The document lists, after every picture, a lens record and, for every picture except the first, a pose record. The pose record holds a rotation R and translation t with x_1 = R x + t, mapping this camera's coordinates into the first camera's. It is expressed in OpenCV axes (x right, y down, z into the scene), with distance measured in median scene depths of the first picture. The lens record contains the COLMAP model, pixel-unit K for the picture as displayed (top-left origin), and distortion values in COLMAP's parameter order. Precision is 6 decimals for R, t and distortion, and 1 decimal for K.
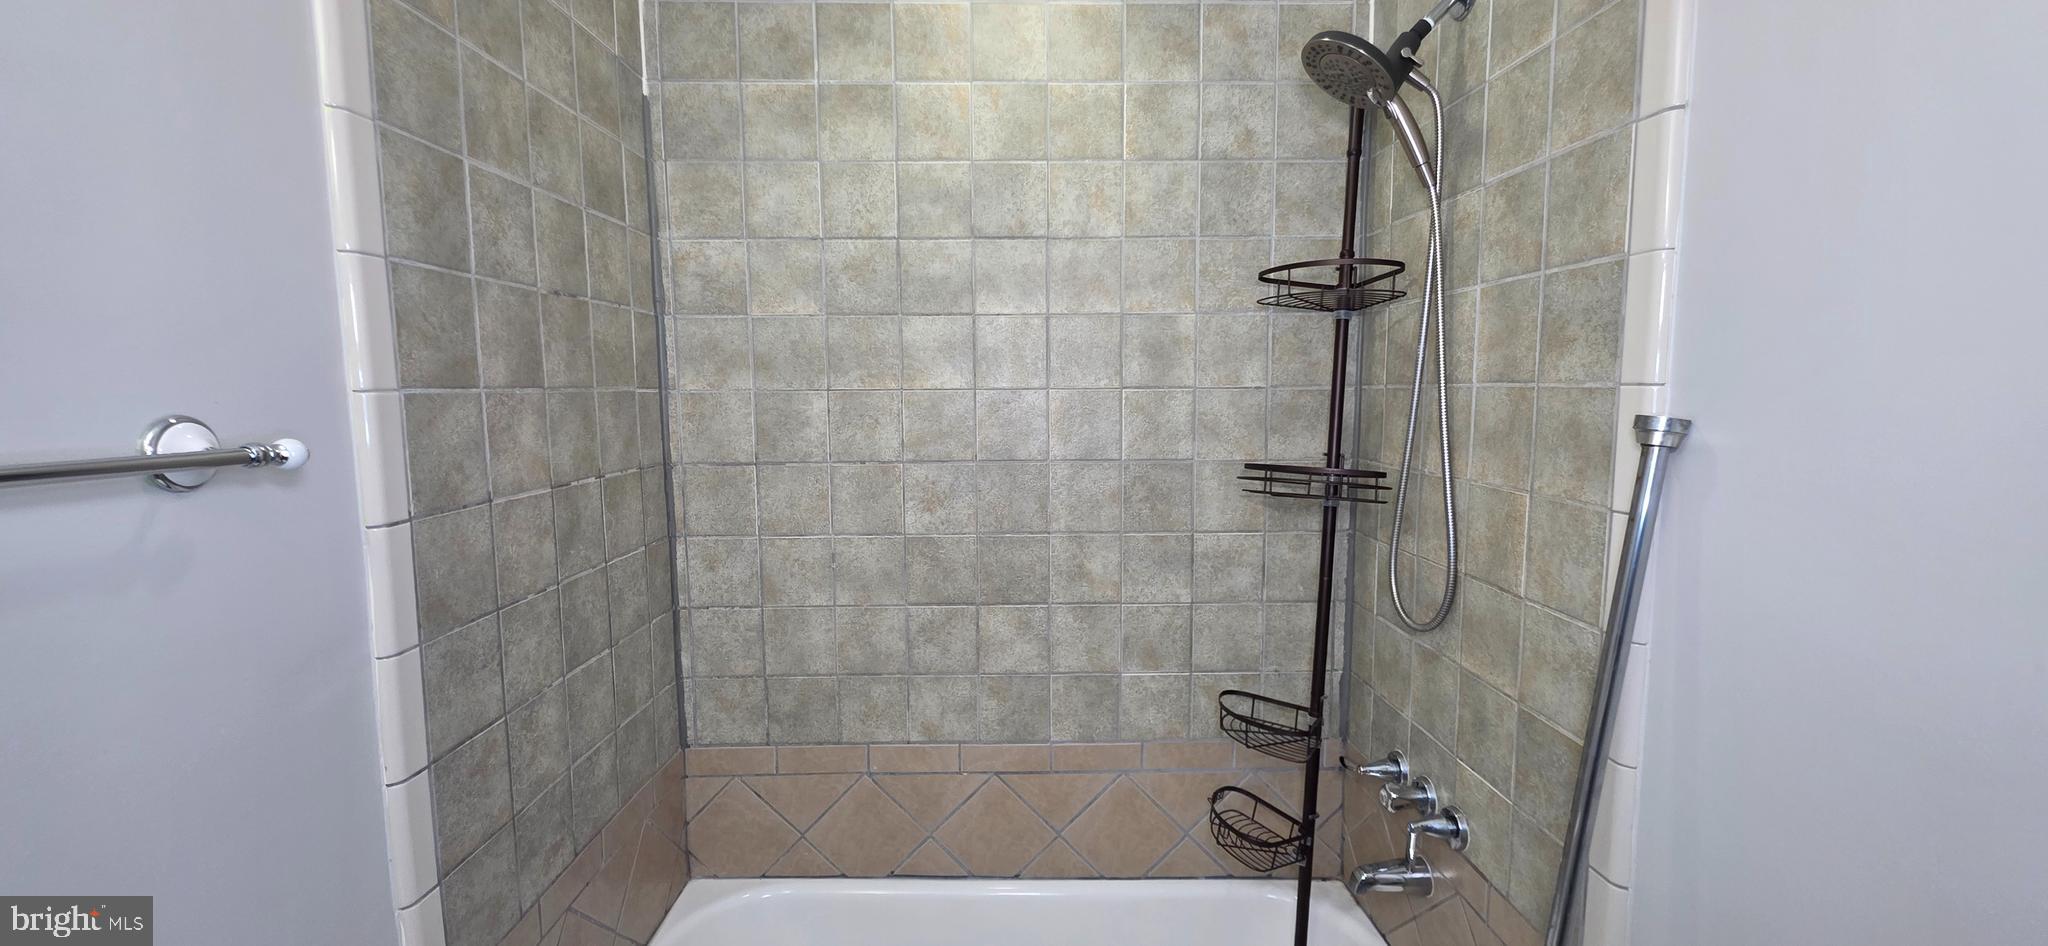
lens RADIAL K [[817.8, 0, 1022.9], [0, 817.8, 469.4], [0, 0, 1]] dist [0.001857, -0.000266]
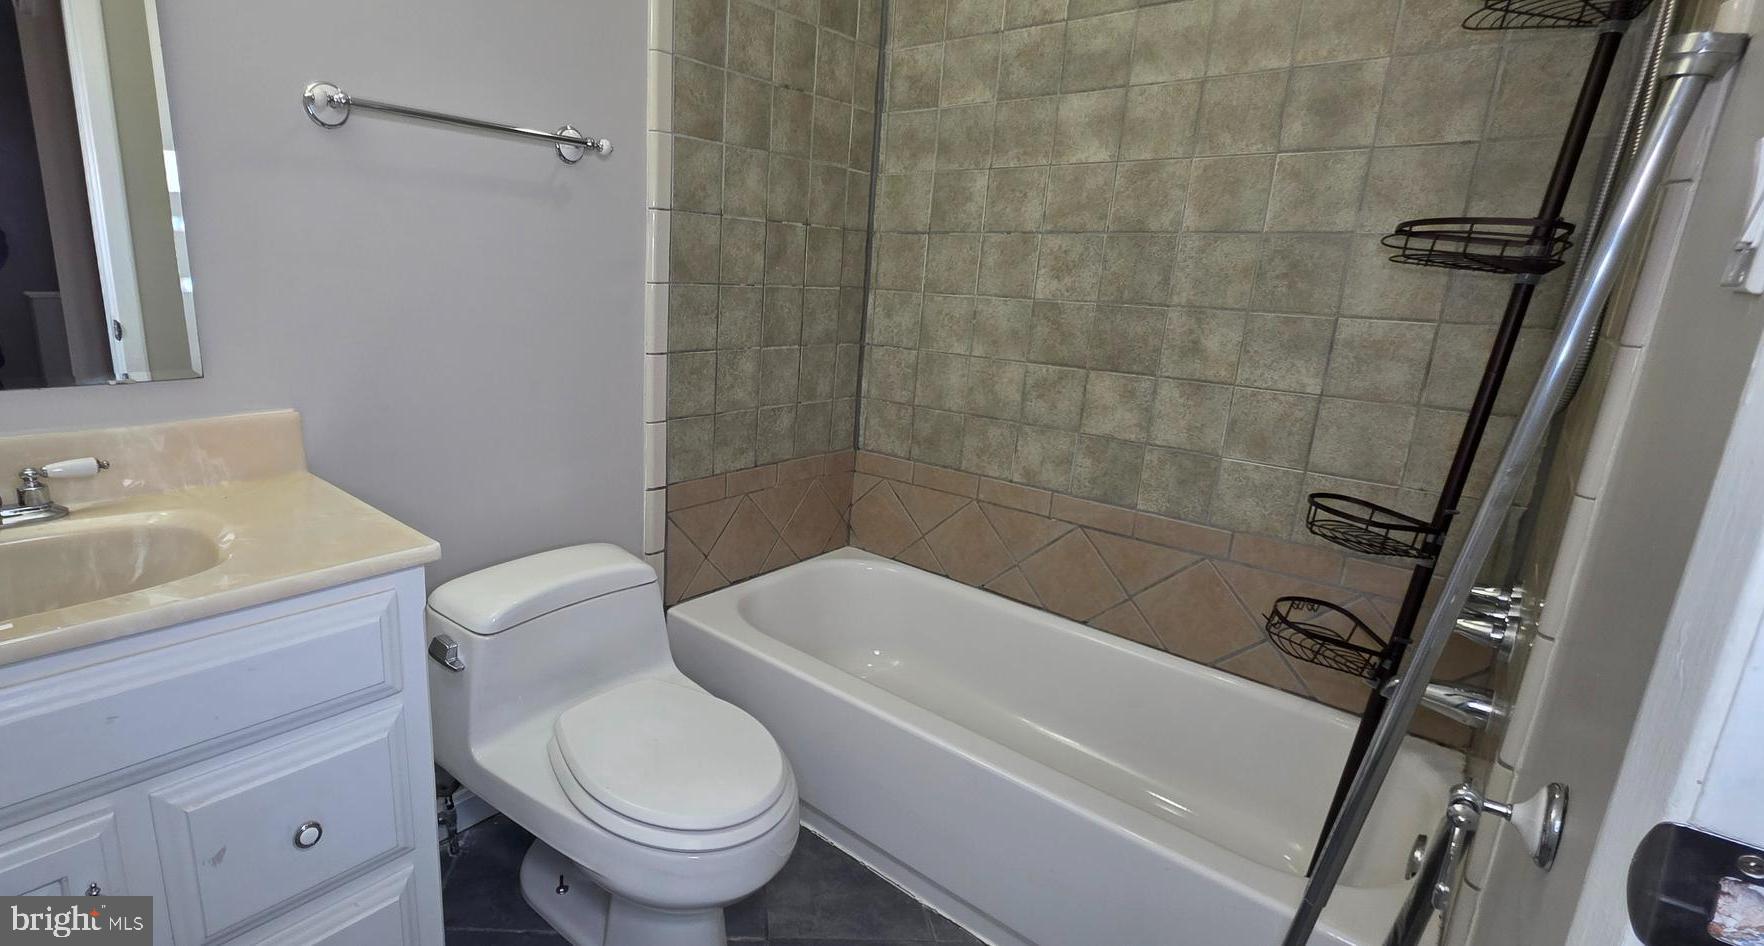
lens RADIAL K [[817.1, 0, 741.0], [0, 817.1, 467.3], [0, 0, 1]] dist [-0.000240, -0.000328]
pose [[0.711395, 0.201821, -0.673191, 0.387267], [-0.114595, 0.978371, 0.172215, 0.163219], [0.693387, -0.045368, 0.719136, -0.118272]]
